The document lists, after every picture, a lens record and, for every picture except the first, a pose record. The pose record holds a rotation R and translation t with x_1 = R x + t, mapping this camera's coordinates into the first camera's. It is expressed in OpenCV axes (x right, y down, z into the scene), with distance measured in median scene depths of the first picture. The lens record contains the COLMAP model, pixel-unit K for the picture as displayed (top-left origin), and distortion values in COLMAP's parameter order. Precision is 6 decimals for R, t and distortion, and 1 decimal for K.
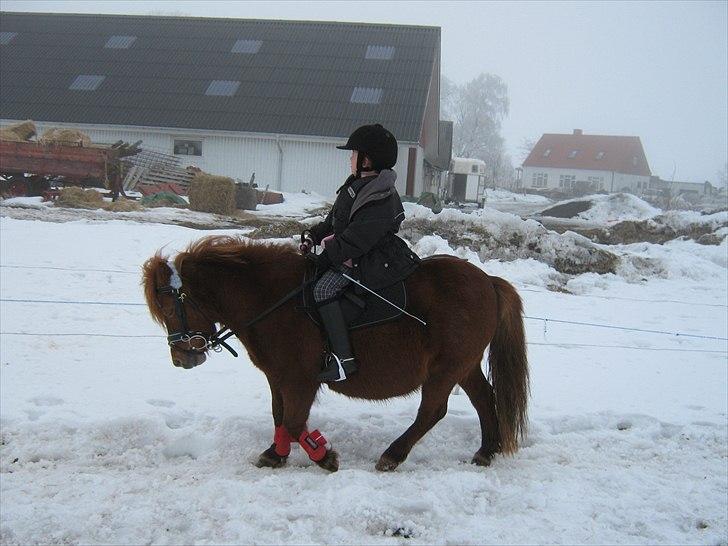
lens RADIAL K [[817.1, 0, 364.0], [0, 817.1, 273.0], [0, 0, 1]] dist [-0.093794, 0.007109]
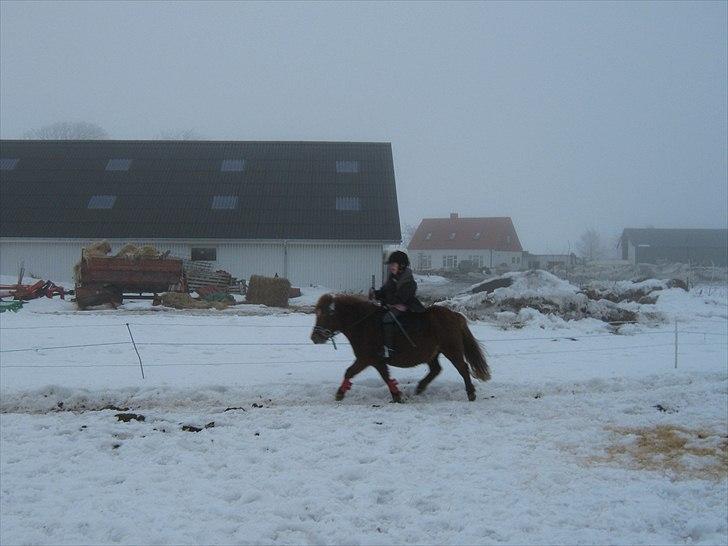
lens RADIAL K [[817.1, 0, 364.0], [0, 817.1, 273.0], [0, 0, 1]] dist [-0.093794, 0.007109]
pose [[0.982549, -0.060427, 0.175913, -0.197724], [0.078593, 0.992059, -0.098197, 0.006620], [-0.168582, 0.110308, 0.979496, -0.192697]]
